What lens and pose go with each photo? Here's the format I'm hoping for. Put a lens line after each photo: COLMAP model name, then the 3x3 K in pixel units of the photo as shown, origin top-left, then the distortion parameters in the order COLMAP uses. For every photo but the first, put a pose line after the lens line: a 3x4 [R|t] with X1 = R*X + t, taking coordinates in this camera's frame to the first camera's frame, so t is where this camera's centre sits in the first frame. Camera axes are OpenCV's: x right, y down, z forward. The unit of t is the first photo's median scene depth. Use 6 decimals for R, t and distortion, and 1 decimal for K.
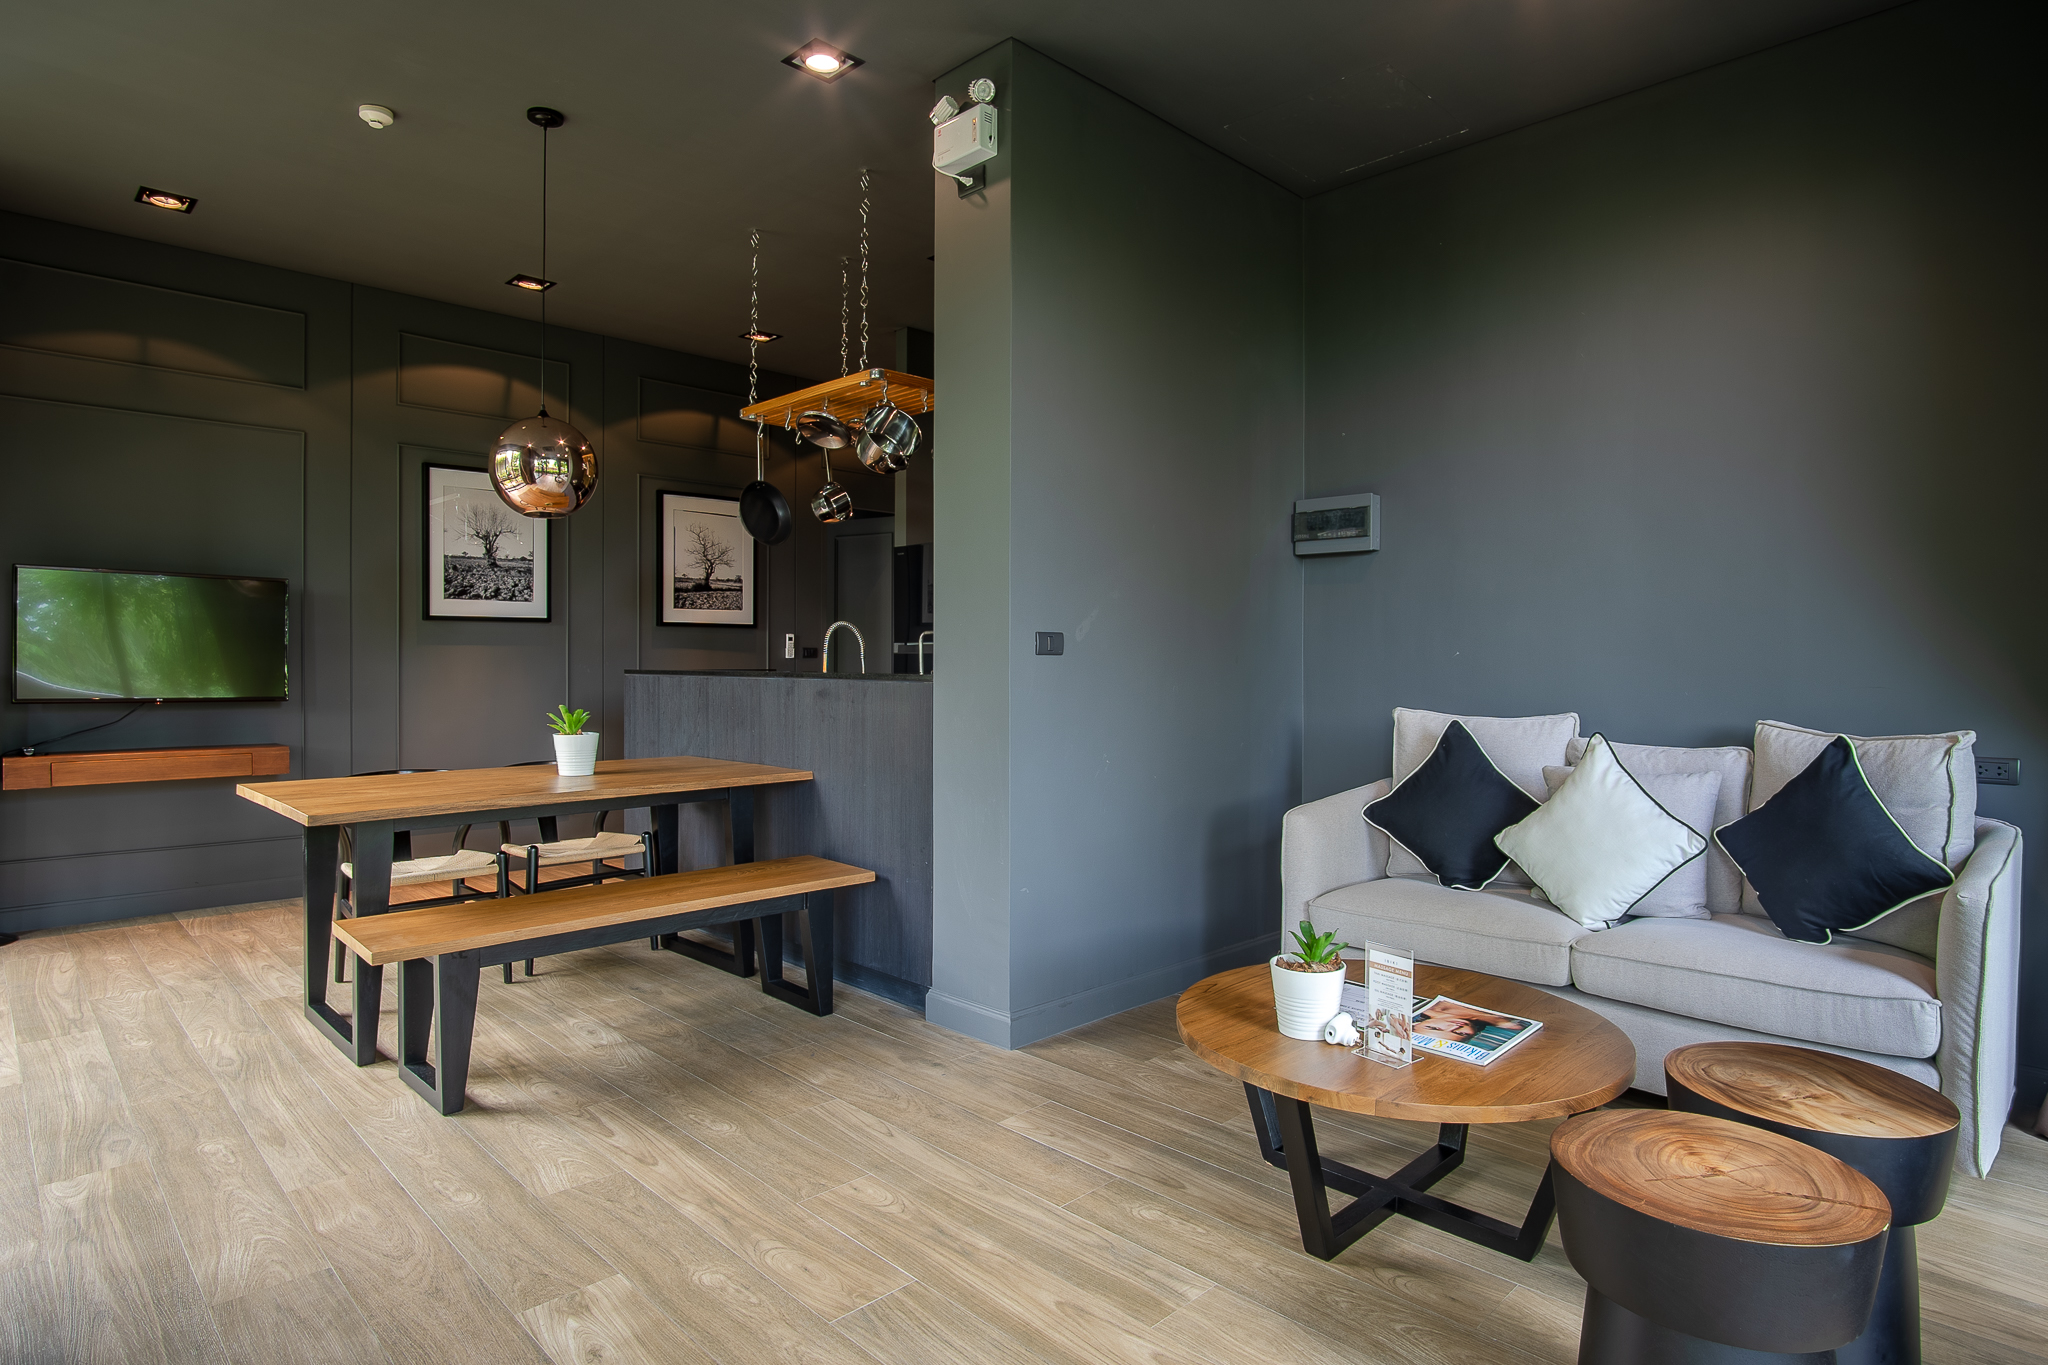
lens RADIAL K [[1122.1, 0, 1013.4], [0, 1122.1, 672.7], [0, 0, 1]] dist [-0.020919, 0.000539]
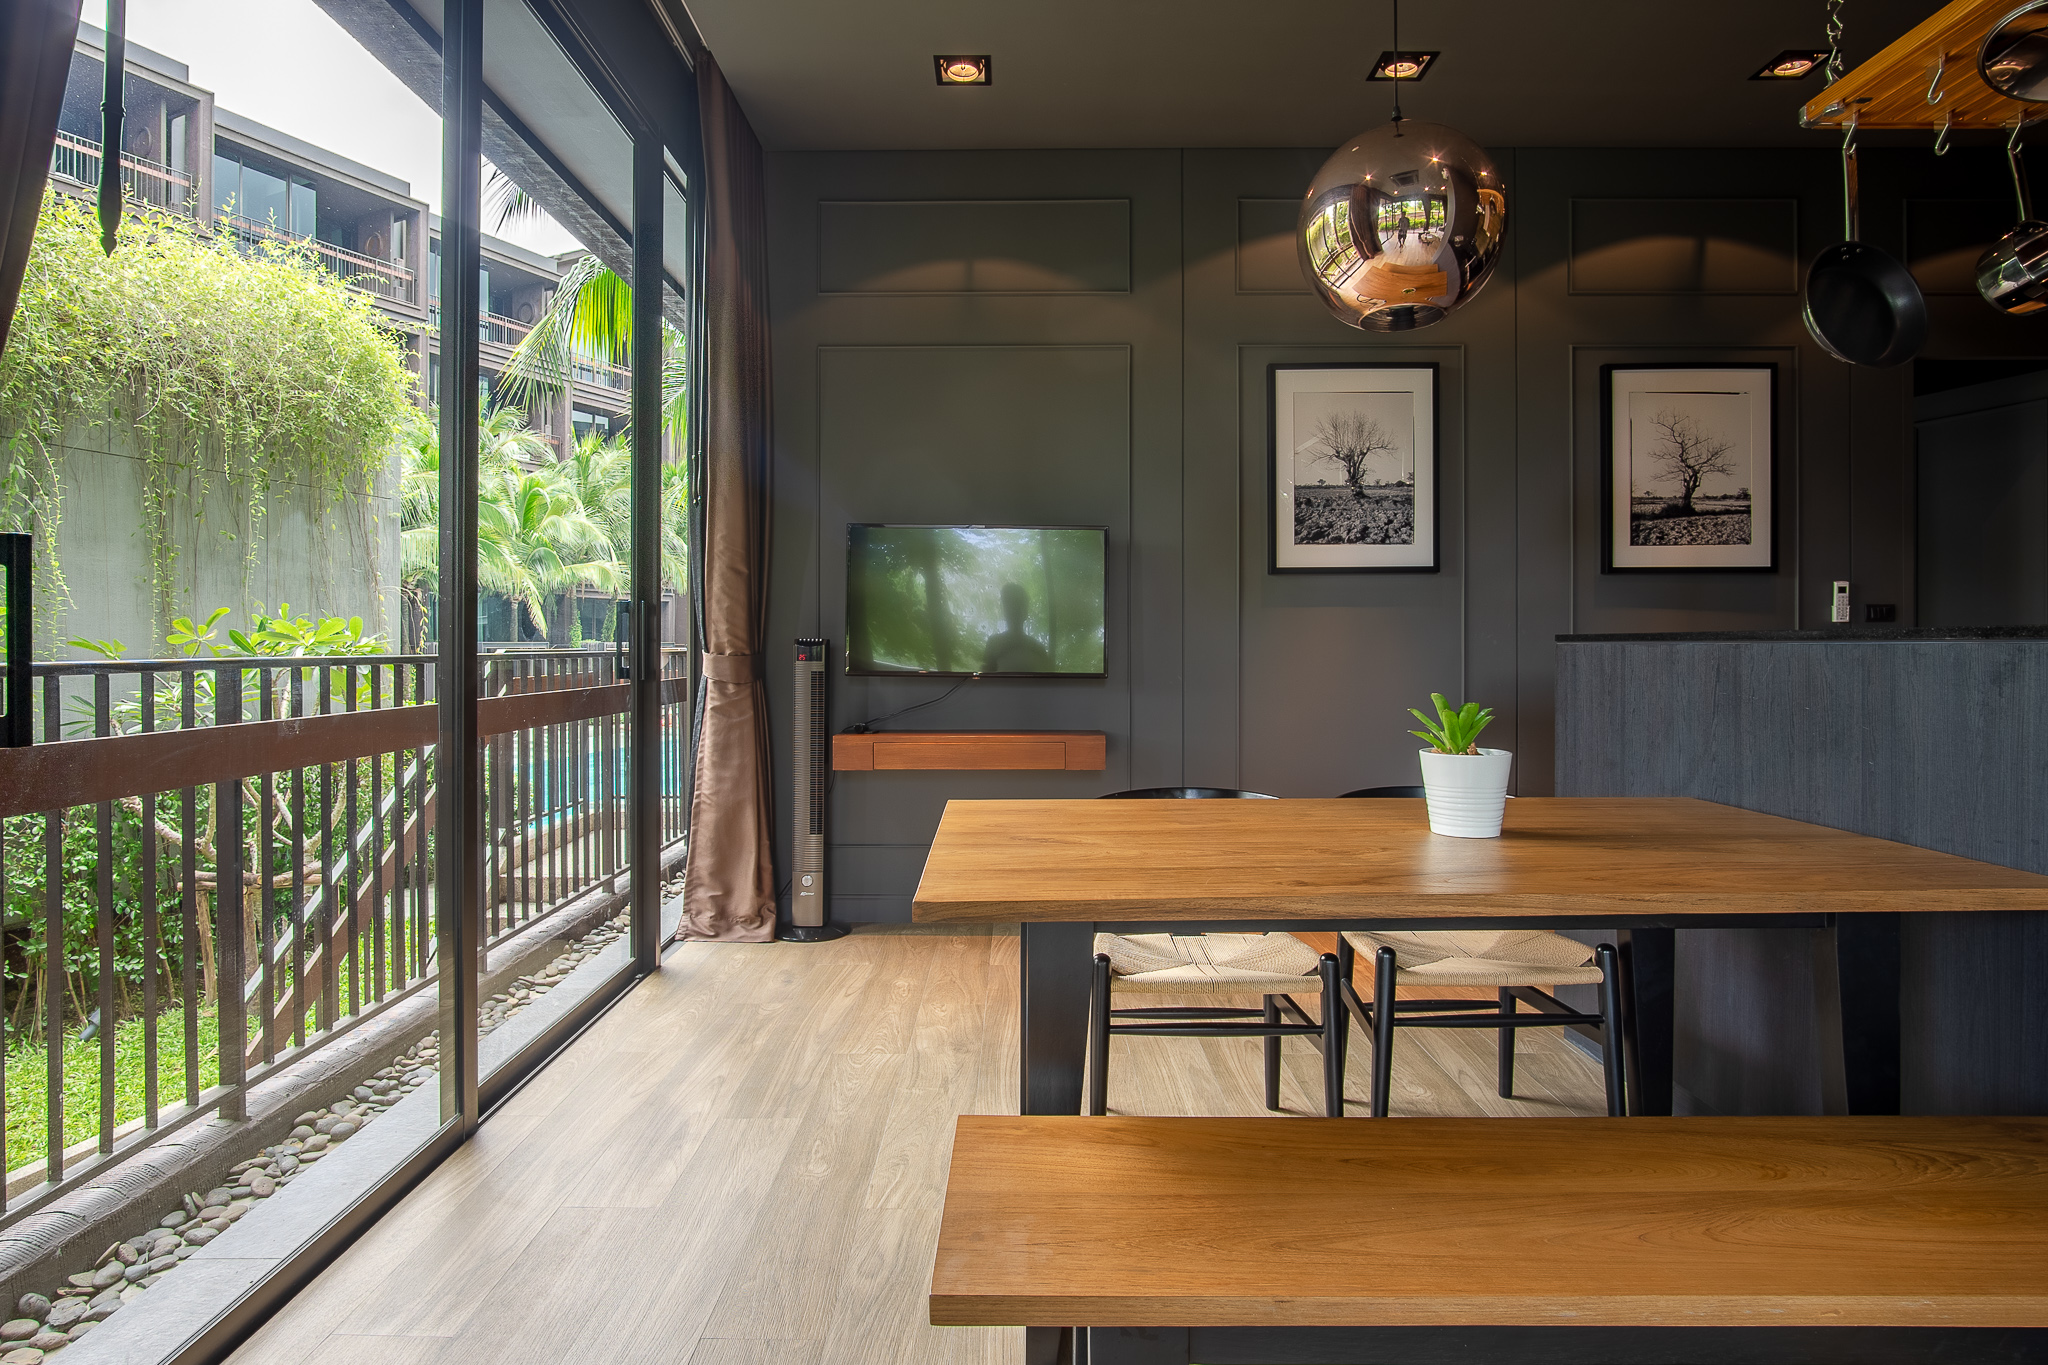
lens RADIAL K [[1103.4, 0, 999.3], [0, 1103.4, 649.9], [0, 0, 1]] dist [-0.028556, 0.014135]
pose [[0.703845, -0.001995, -0.710351, -0.145441], [-0.004093, 0.999968, -0.006864, 0.010788], [0.710342, 0.007739, 0.703814, 0.390566]]
